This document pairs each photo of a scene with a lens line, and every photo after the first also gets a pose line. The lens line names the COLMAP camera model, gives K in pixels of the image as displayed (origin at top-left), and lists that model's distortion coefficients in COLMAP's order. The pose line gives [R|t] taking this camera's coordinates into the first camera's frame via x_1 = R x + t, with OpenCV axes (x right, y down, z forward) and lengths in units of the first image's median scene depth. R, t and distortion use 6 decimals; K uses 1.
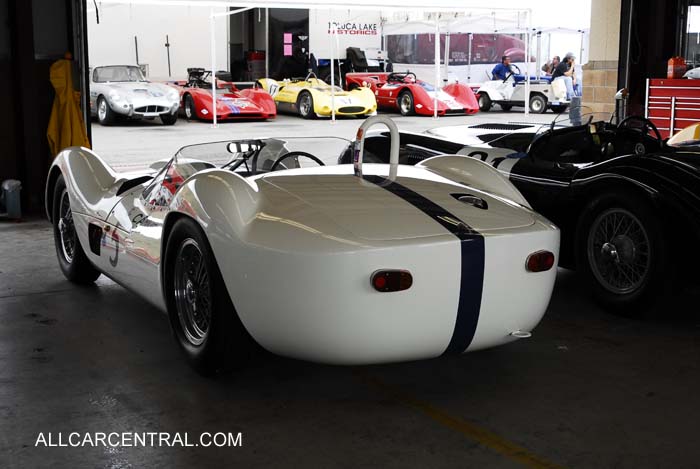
lens RADIAL K [[1022.9, 0, 350.0], [0, 1022.9, 234.5], [0, 0, 1]] dist [0.222131, -1.001295]
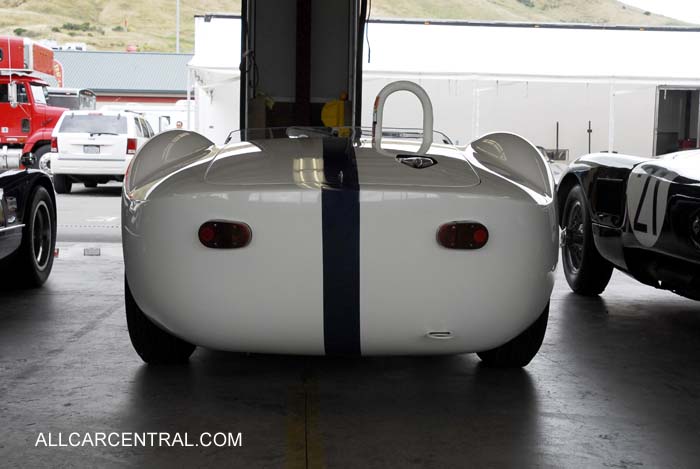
lens RADIAL K [[1022.9, 0, 350.0], [0, 1022.9, 234.5], [0, 0, 1]] dist [0.222131, -1.001295]
pose [[0.909263, 0.051465, -0.413028, 0.154602], [-0.088681, 0.993495, -0.071435, 0.031634], [0.406665, 0.101581, 0.907912, 0.114367]]
